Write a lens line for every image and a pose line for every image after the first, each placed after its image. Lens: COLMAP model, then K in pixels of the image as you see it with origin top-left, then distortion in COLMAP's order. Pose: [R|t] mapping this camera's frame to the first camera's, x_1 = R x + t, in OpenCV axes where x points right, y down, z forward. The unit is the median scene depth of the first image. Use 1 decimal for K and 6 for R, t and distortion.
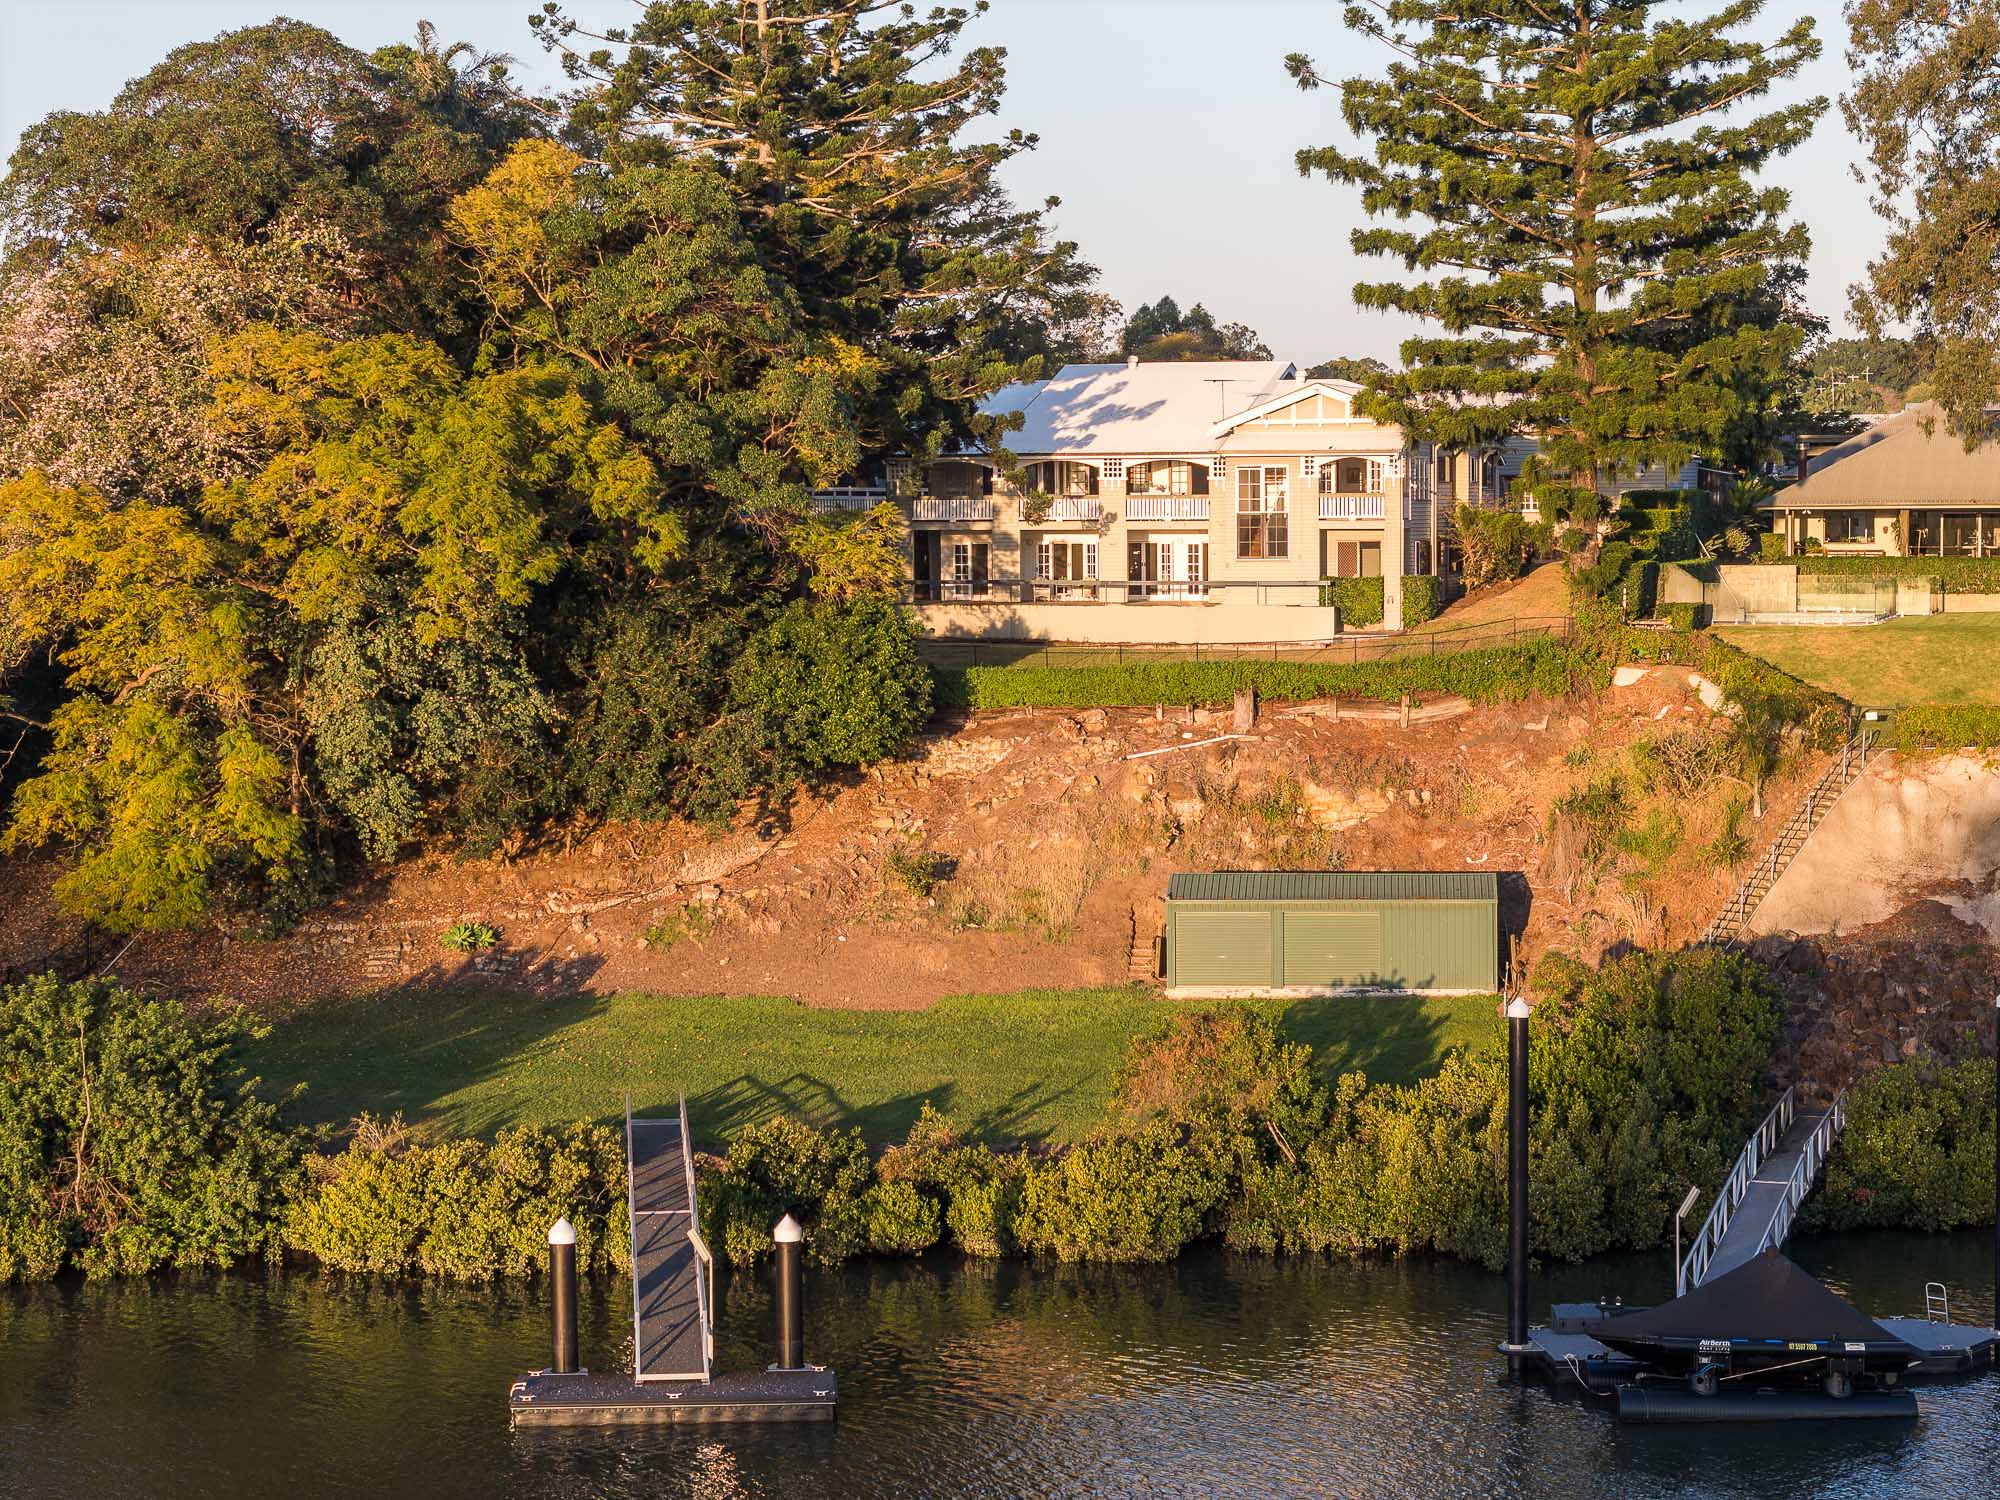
lens RADIAL K [[3632.0, 0, 999.4], [0, 3632.0, 751.0], [0, 0, 1]] dist [-0.041121, 0.000000]
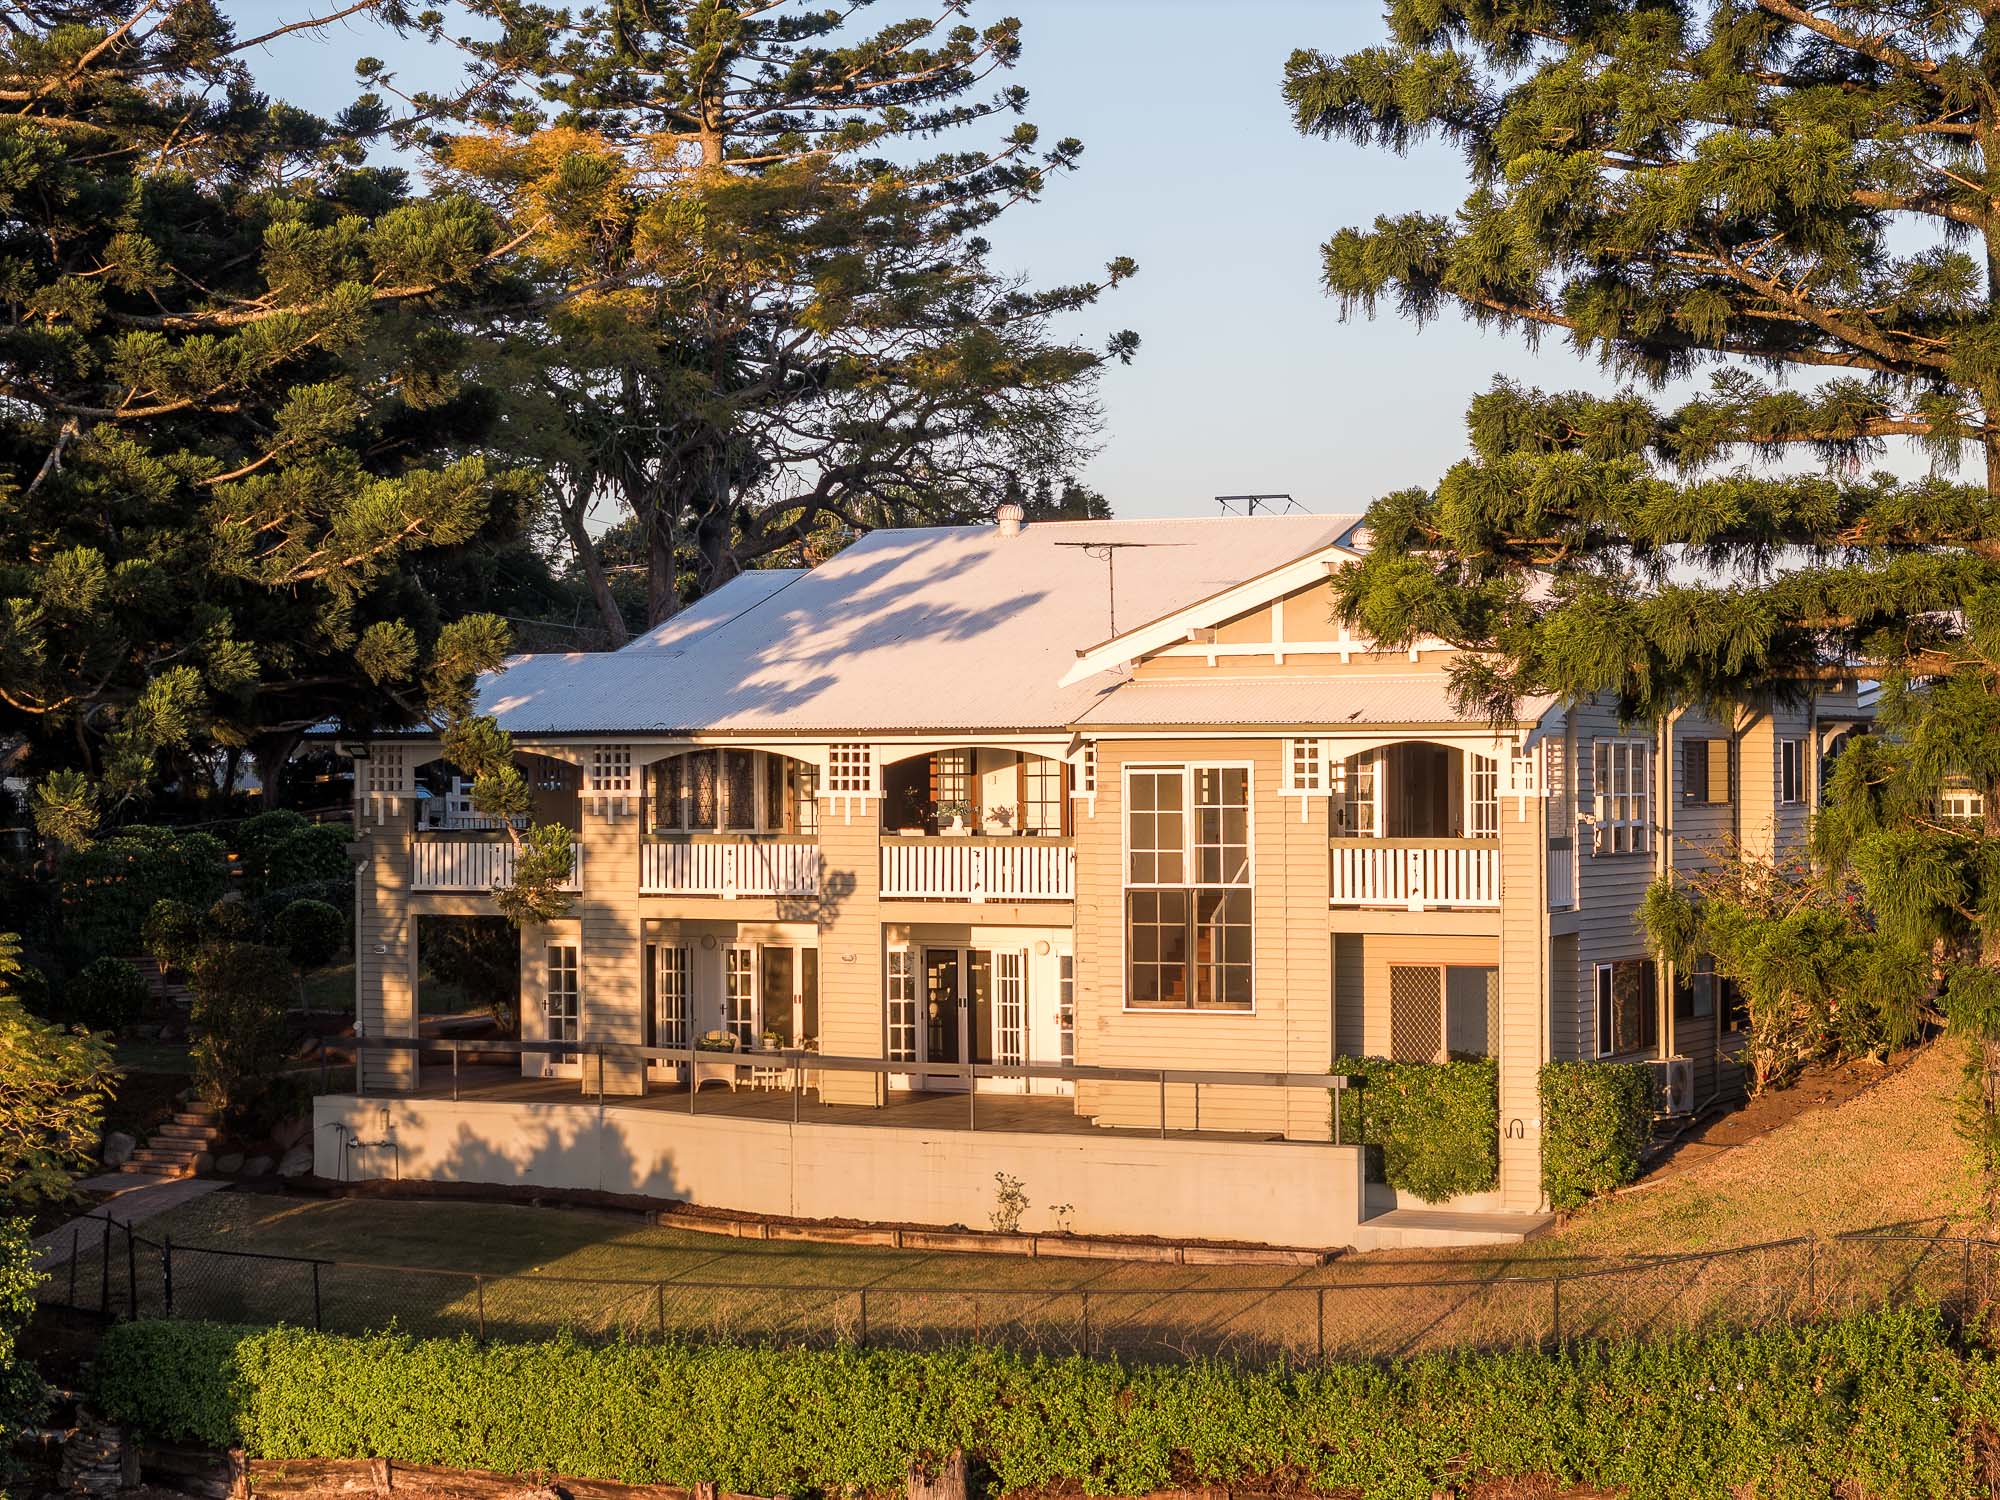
lens RADIAL K [[3632.0, 0, 1000.6], [0, 3632.0, 748.0], [0, 0, 1]] dist [-0.041121, 0.000000]
pose [[0.986337, 0.001513, -0.164734, 0.115809], [-0.013868, 0.997171, -0.073881, -0.051849], [0.164157, 0.075156, 0.983567, 0.622885]]
